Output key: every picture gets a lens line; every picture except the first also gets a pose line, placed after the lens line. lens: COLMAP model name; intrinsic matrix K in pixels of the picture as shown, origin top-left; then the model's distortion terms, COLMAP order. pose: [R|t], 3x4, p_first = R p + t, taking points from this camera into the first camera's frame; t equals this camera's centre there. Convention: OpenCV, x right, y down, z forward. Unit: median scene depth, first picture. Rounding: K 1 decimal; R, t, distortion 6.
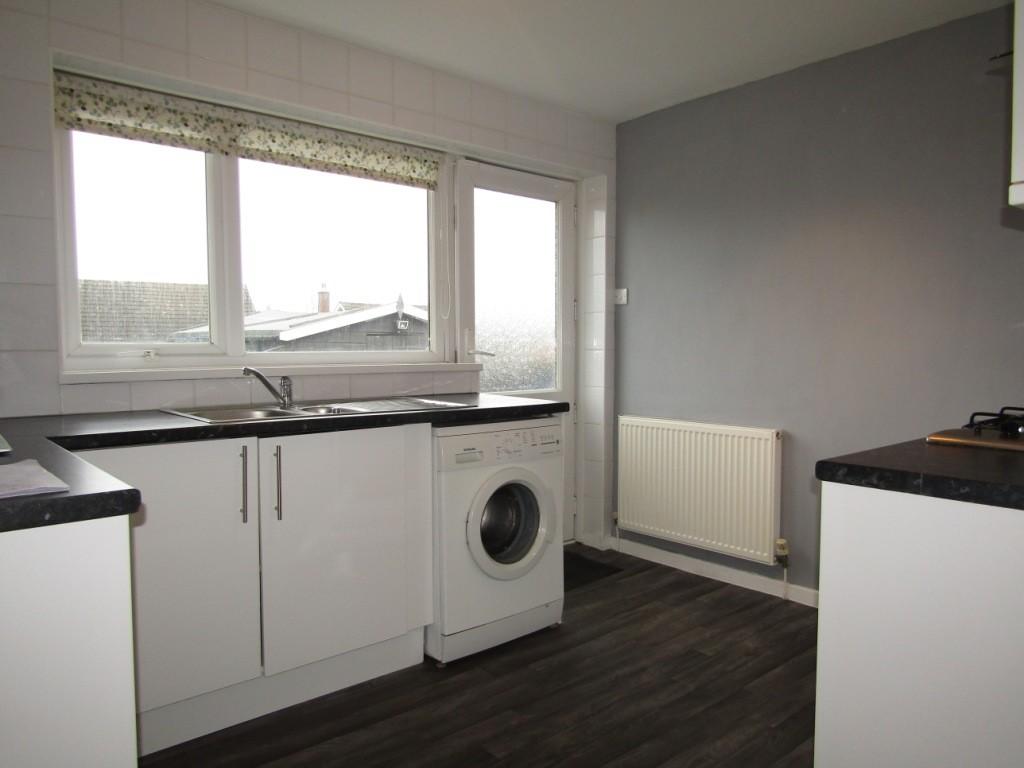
lens RADIAL K [[728.4, 0, 513.0], [0, 728.4, 385.2], [0, 0, 1]] dist [0.009305, 0.003920]
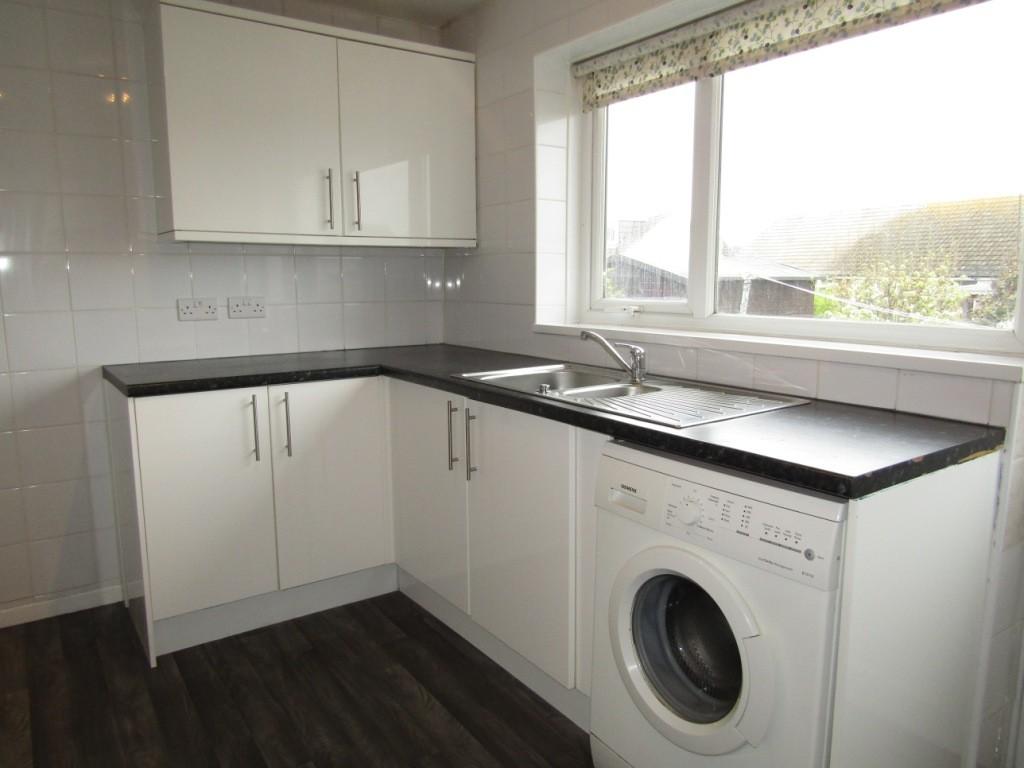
lens RADIAL K [[728.4, 0, 513.1], [0, 728.4, 384.9], [0, 0, 1]] dist [0.009305, 0.003920]
pose [[-0.083742, 0.151387, -0.984921, 0.513014], [-0.052904, 0.986323, 0.156100, -0.086372], [0.995082, 0.065178, -0.074588, 0.868700]]
